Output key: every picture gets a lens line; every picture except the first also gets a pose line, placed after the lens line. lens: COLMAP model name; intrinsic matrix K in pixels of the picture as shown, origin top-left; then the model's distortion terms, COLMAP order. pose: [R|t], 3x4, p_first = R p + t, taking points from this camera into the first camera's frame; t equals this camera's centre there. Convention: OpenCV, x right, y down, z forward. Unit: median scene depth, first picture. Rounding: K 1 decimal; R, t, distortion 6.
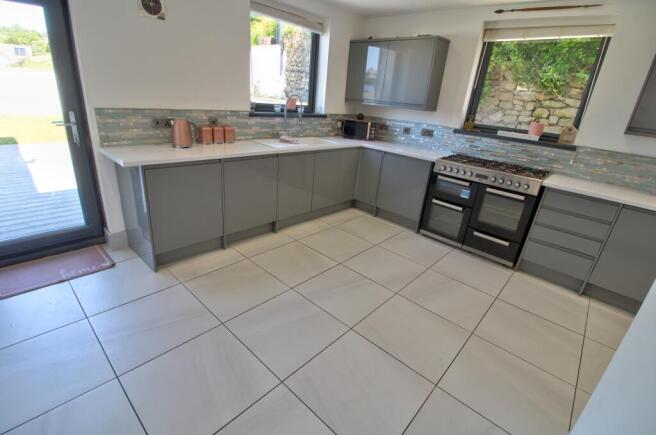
lens RADIAL K [[306.1, 0, 325.3], [0, 306.1, 214.0], [0, 0, 1]] dist [-0.005445, -0.002147]
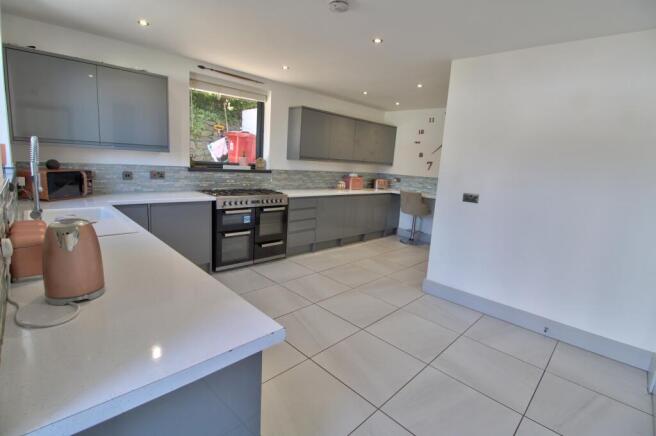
lens RADIAL K [[306.1, 0, 327.2], [0, 306.1, 214.1], [0, 0, 1]] dist [-0.005445, -0.002147]
pose [[0.041604, -0.252265, 0.966763, -0.677581], [0.307345, 0.923916, 0.227858, -0.261609], [-0.950688, 0.287650, 0.115971, 0.564867]]
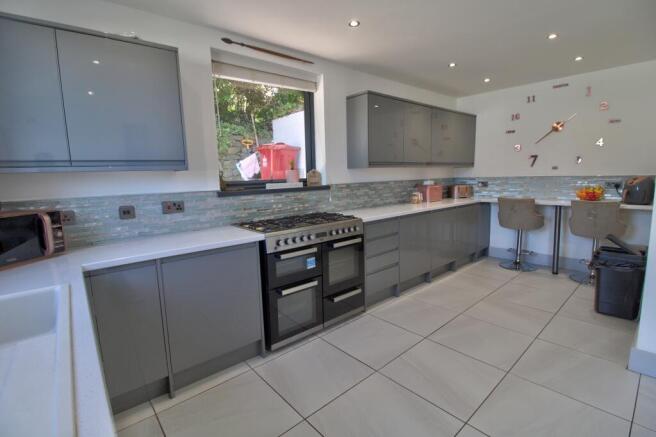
lens RADIAL K [[306.1, 0, 326.7], [0, 306.1, 216.3], [0, 0, 1]] dist [-0.005445, -0.002147]
pose [[0.097866, -0.219393, 0.970716, -0.260079], [0.398000, 0.902629, 0.163879, -0.283995], [-0.912150, 0.370306, 0.175656, 0.791995]]
